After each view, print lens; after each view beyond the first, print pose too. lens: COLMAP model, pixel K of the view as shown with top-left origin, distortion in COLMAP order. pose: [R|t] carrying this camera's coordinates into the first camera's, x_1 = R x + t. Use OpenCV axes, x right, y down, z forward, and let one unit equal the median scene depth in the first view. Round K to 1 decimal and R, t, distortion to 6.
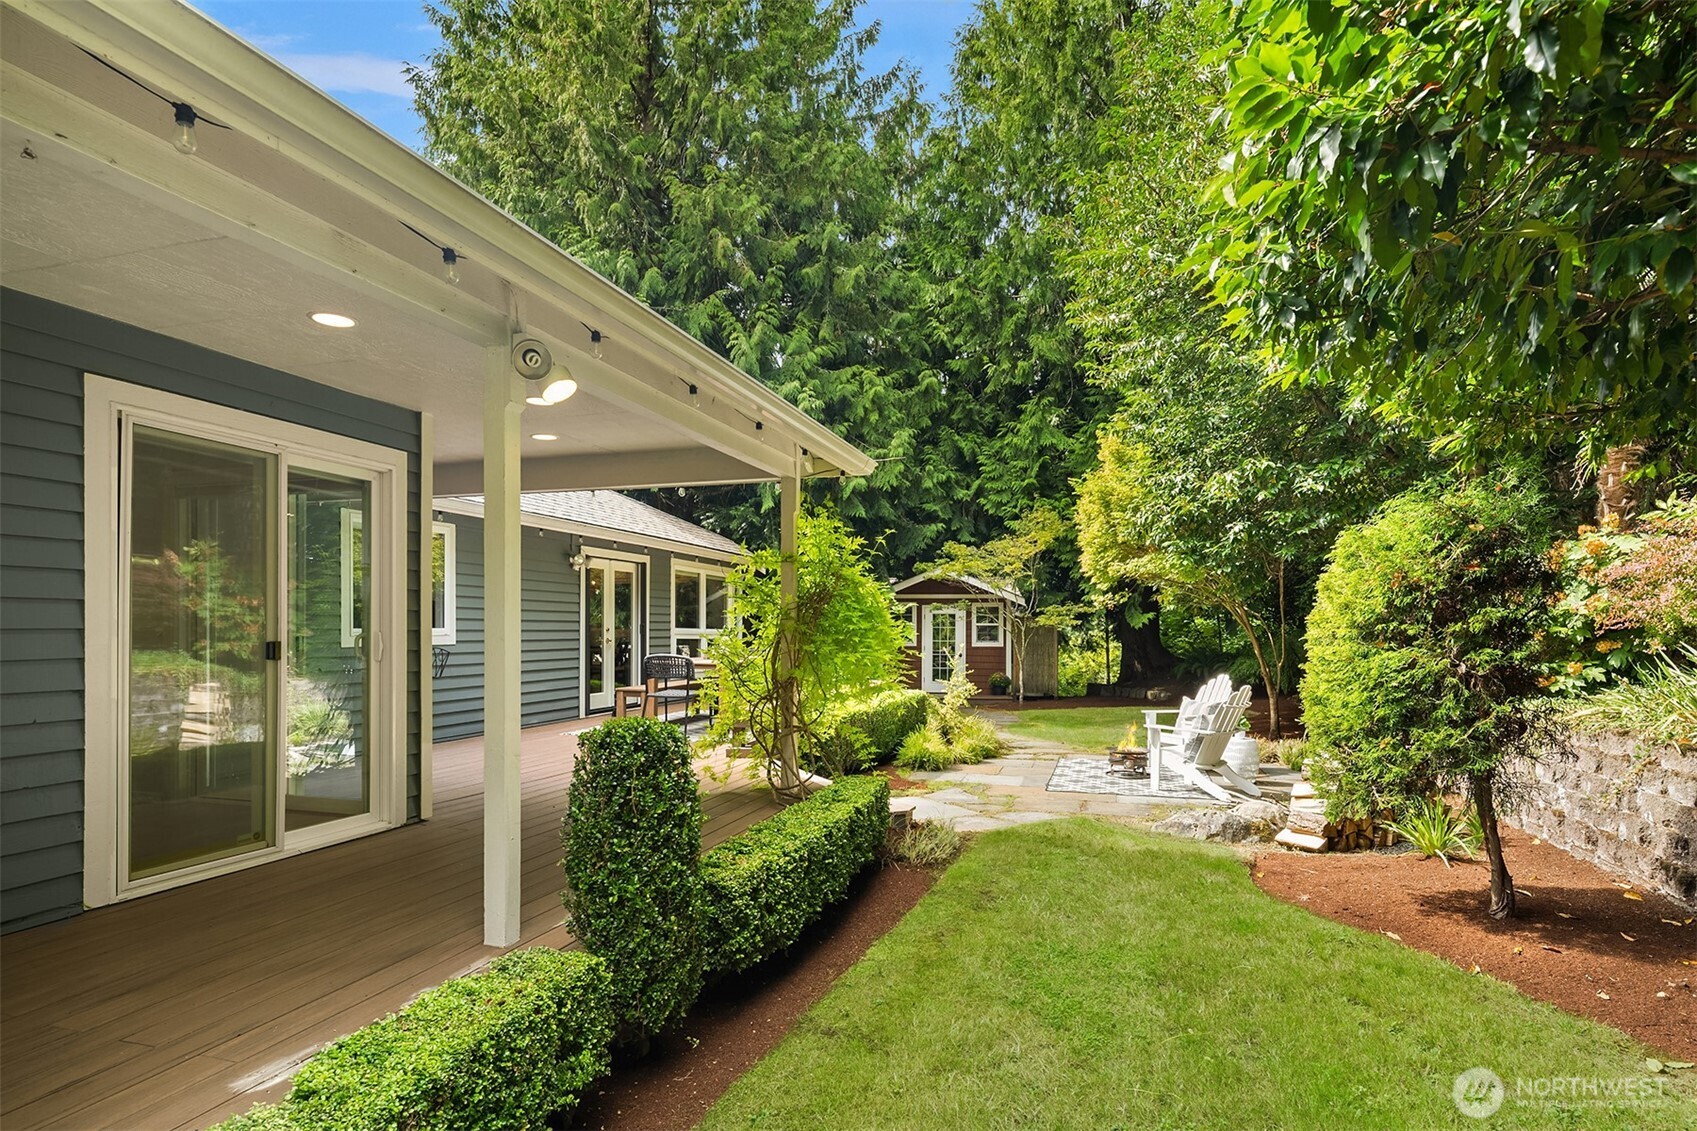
lens RADIAL K [[935.9, 0, 830.0], [0, 935.9, 618.8], [0, 0, 1]] dist [-0.003955, -0.000030]
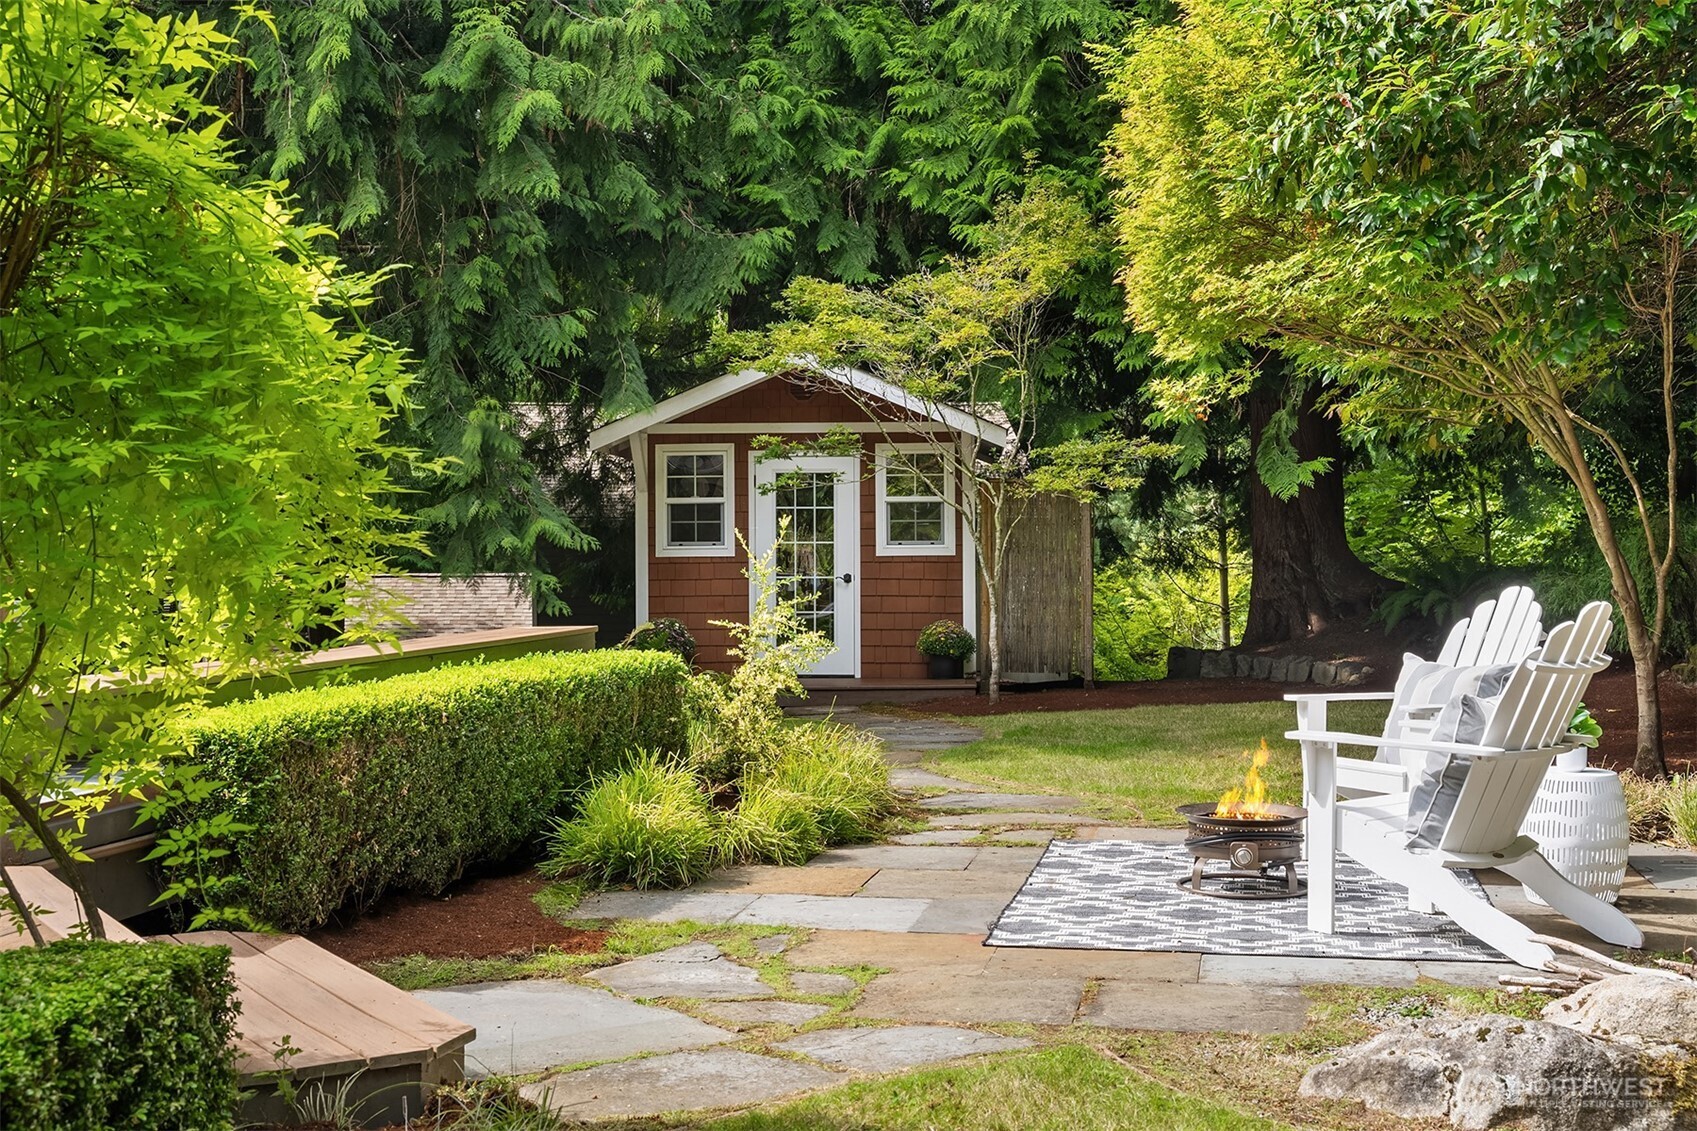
lens RADIAL K [[2078.3, 0, 849.6], [0, 2078.3, 566.4], [0, 0, 1]] dist [0.015335, 0.000000]
pose [[0.994726, -0.009740, 0.102105, 0.082813], [0.008150, 0.999839, 0.015978, 0.031660], [-0.102244, -0.015061, 0.994645, 0.221854]]
